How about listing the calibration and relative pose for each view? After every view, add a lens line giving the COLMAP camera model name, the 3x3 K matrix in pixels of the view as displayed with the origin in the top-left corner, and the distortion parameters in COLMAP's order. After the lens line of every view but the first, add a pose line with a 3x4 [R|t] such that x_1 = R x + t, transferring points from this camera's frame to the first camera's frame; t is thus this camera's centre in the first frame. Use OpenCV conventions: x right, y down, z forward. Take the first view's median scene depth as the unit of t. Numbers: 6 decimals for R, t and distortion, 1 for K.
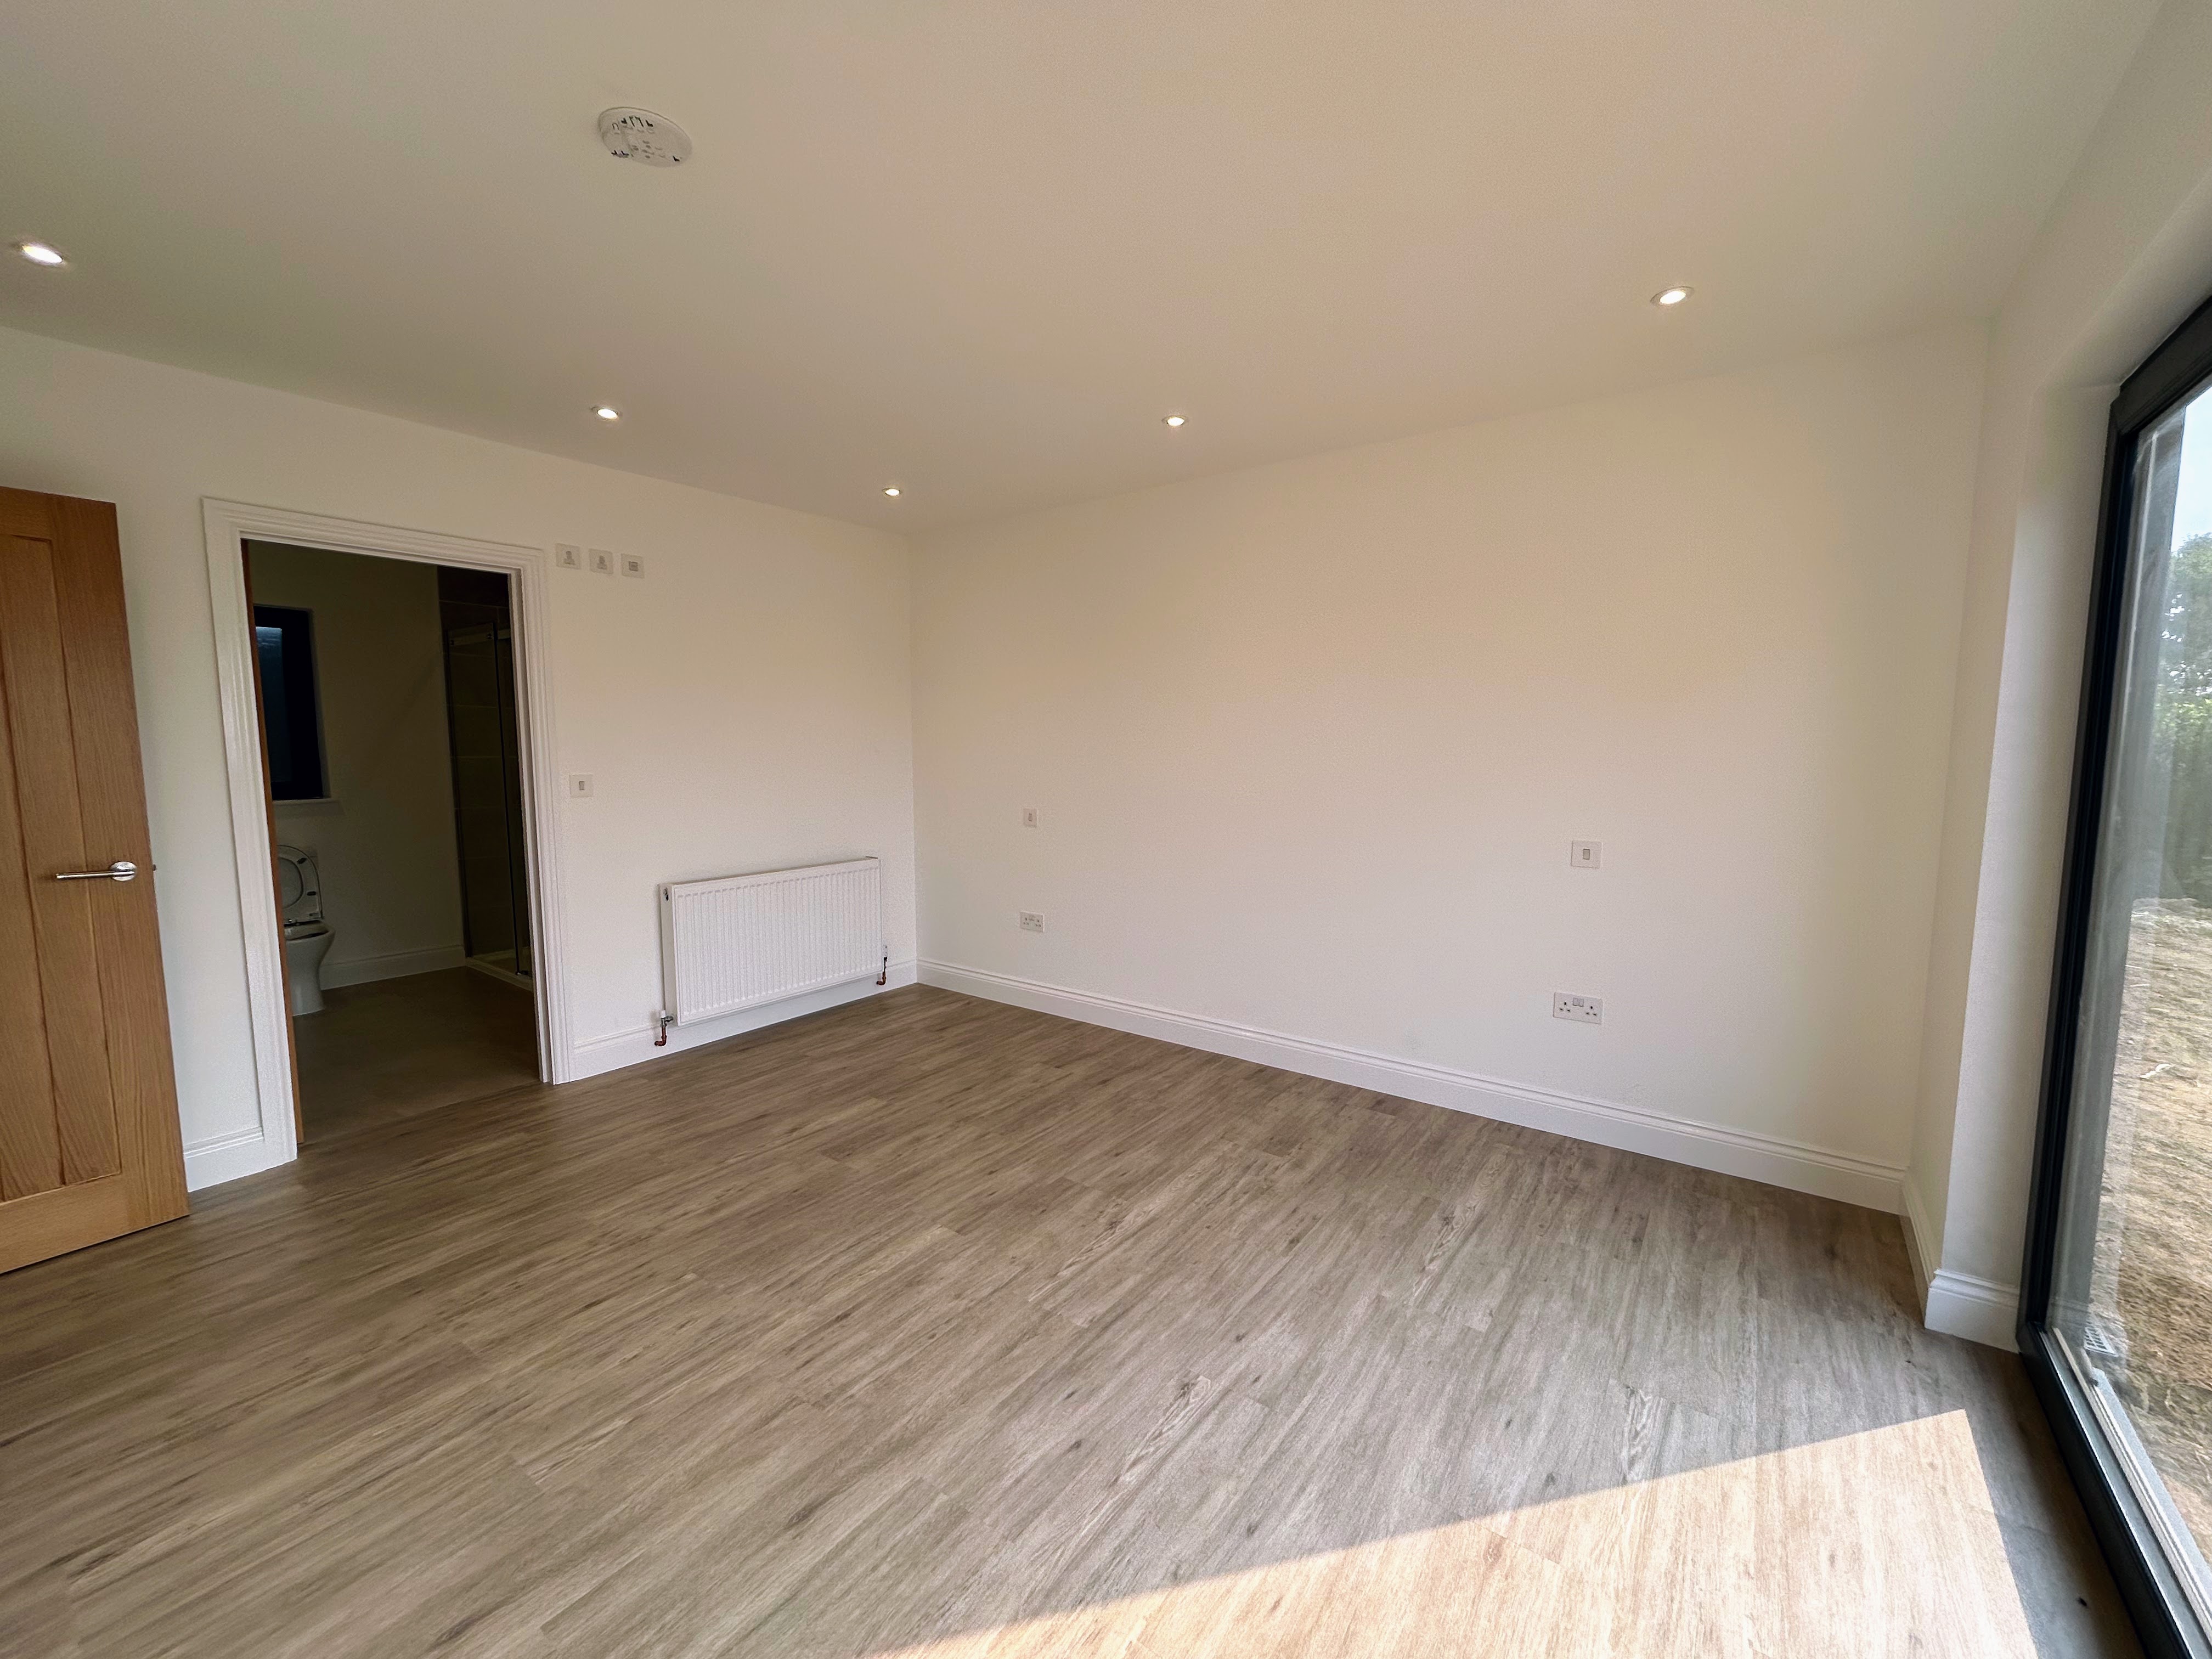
lens RADIAL K [[885.5, 0, 1106.0], [0, 885.5, 829.5], [0, 0, 1]] dist [0.000790, -0.000110]
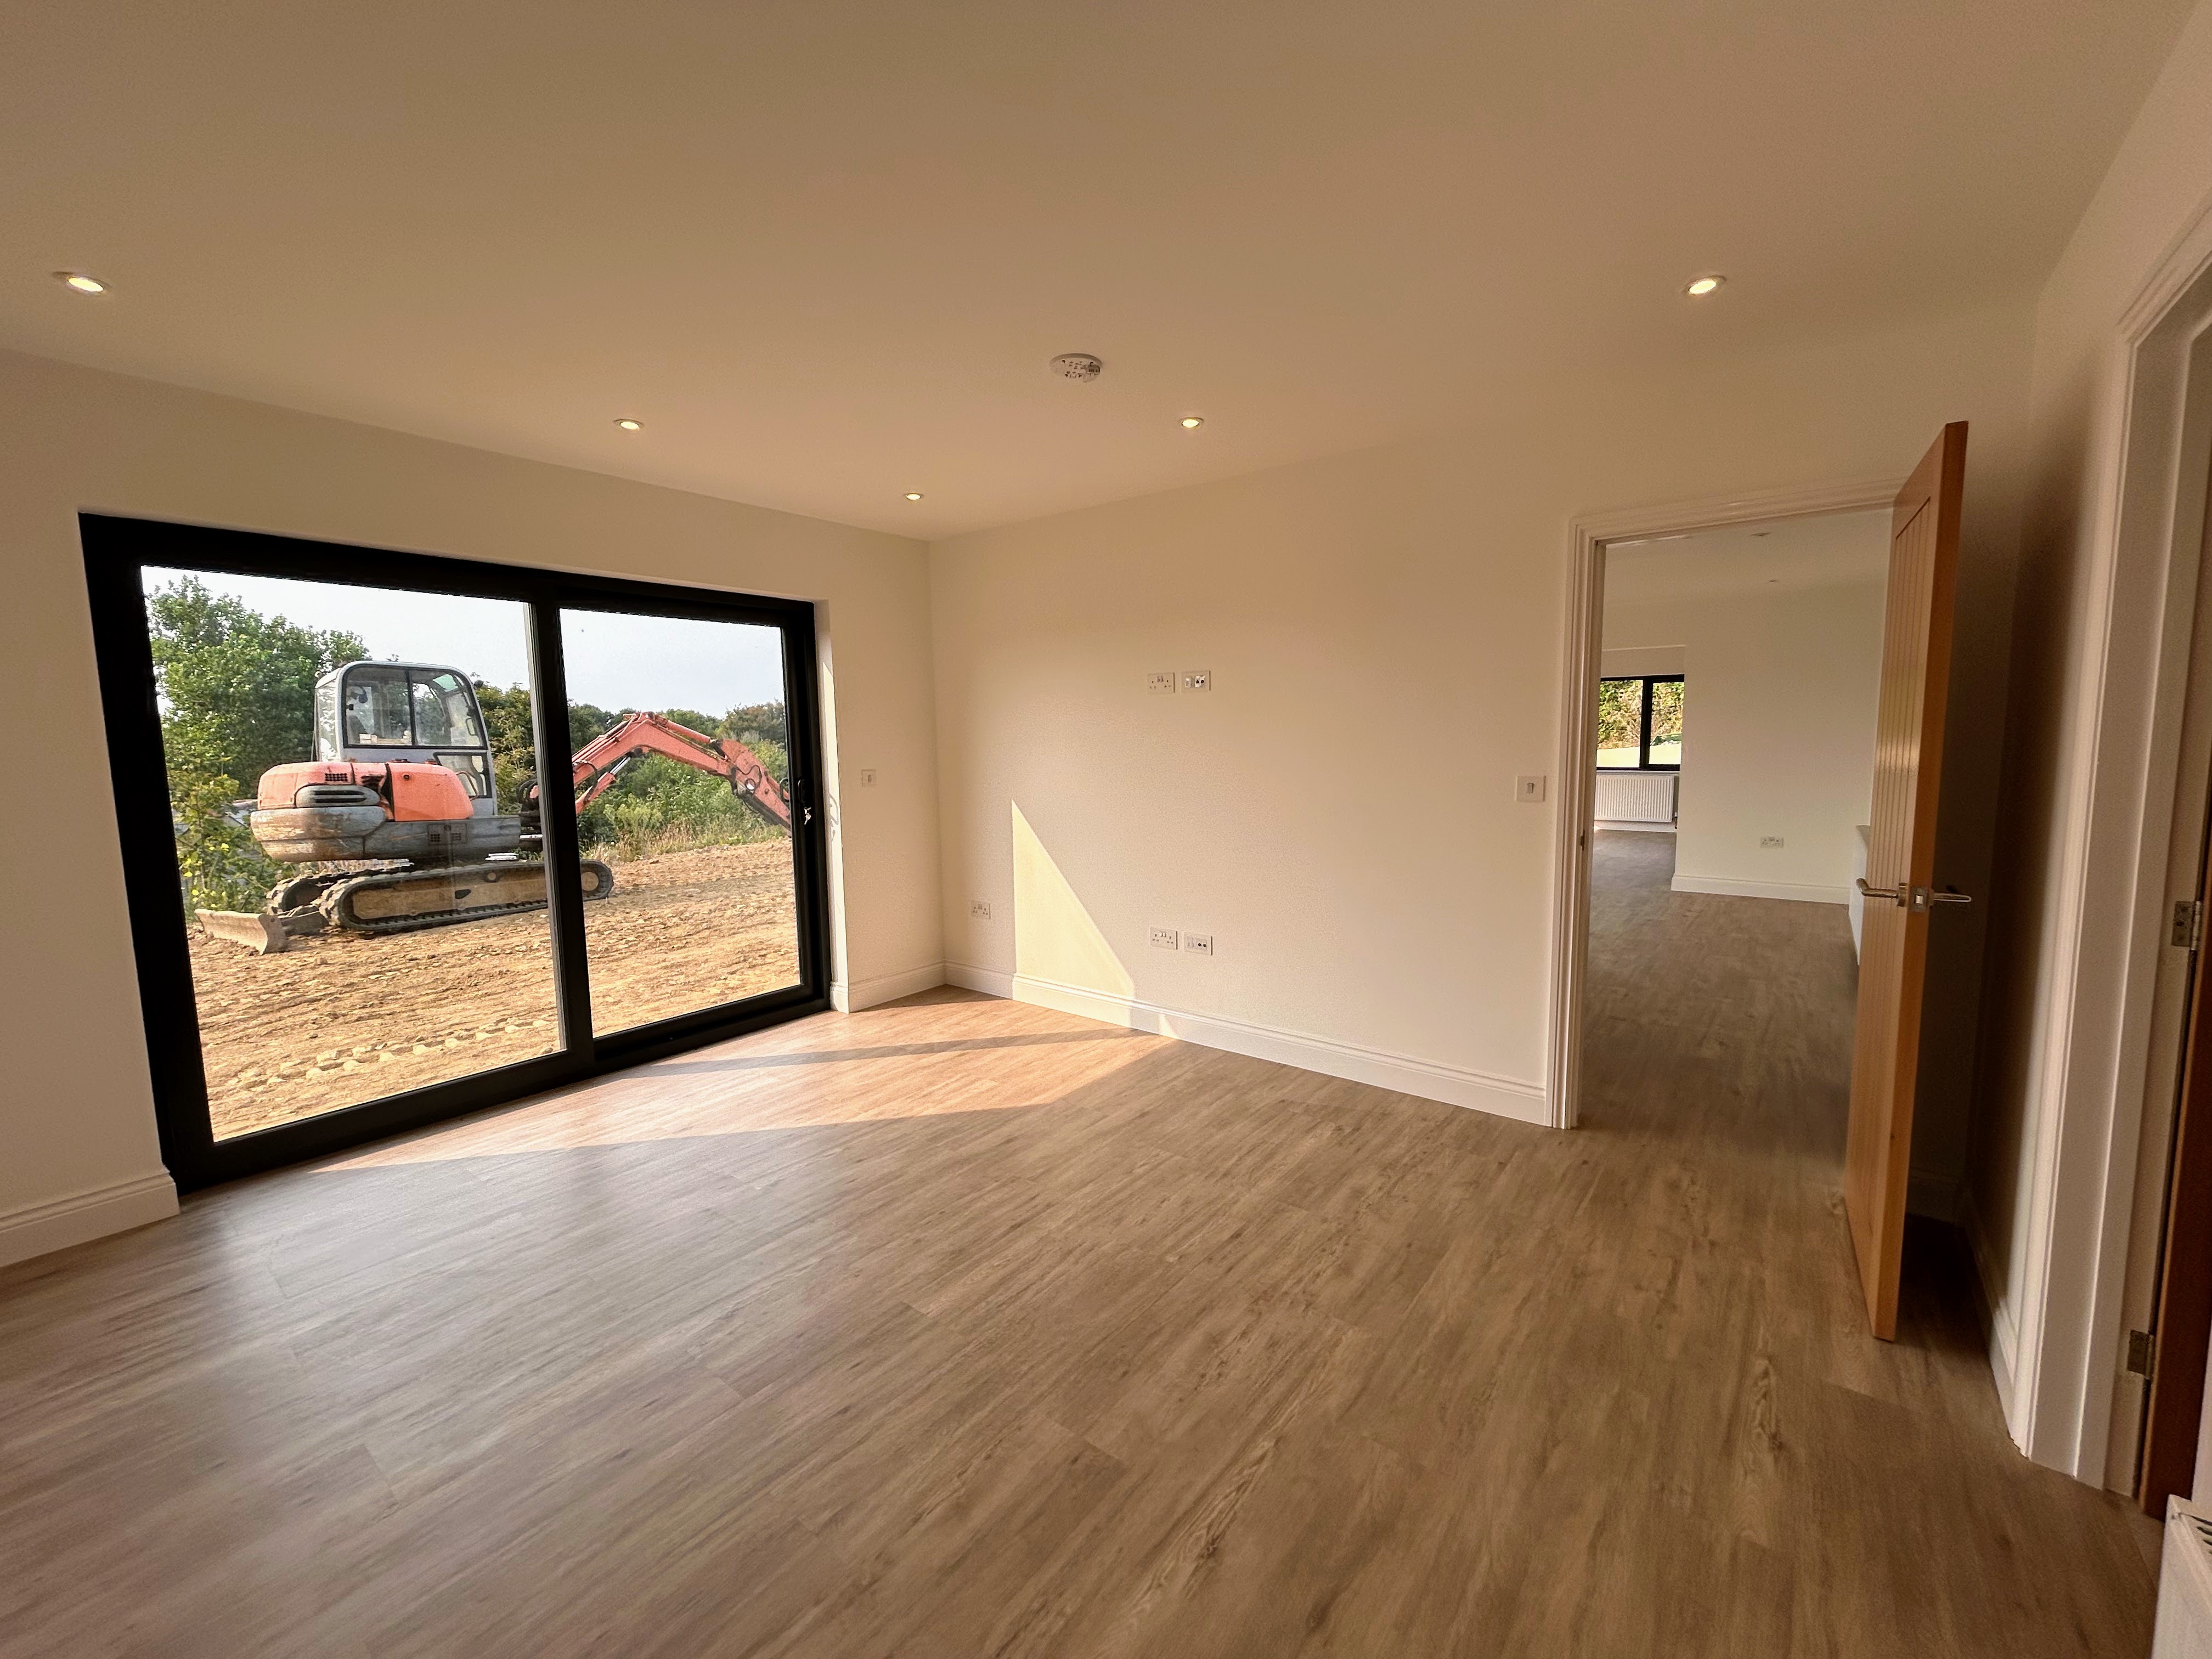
lens RADIAL K [[885.5, 0, 1106.0], [0, 885.5, 829.5], [0, 0, 1]] dist [0.000790, -0.000110]
pose [[-0.999387, 0.014700, 0.031771, -0.446849], [0.020807, 0.979287, 0.201405, -0.207262], [-0.028152, 0.201943, -0.978993, 1.980371]]
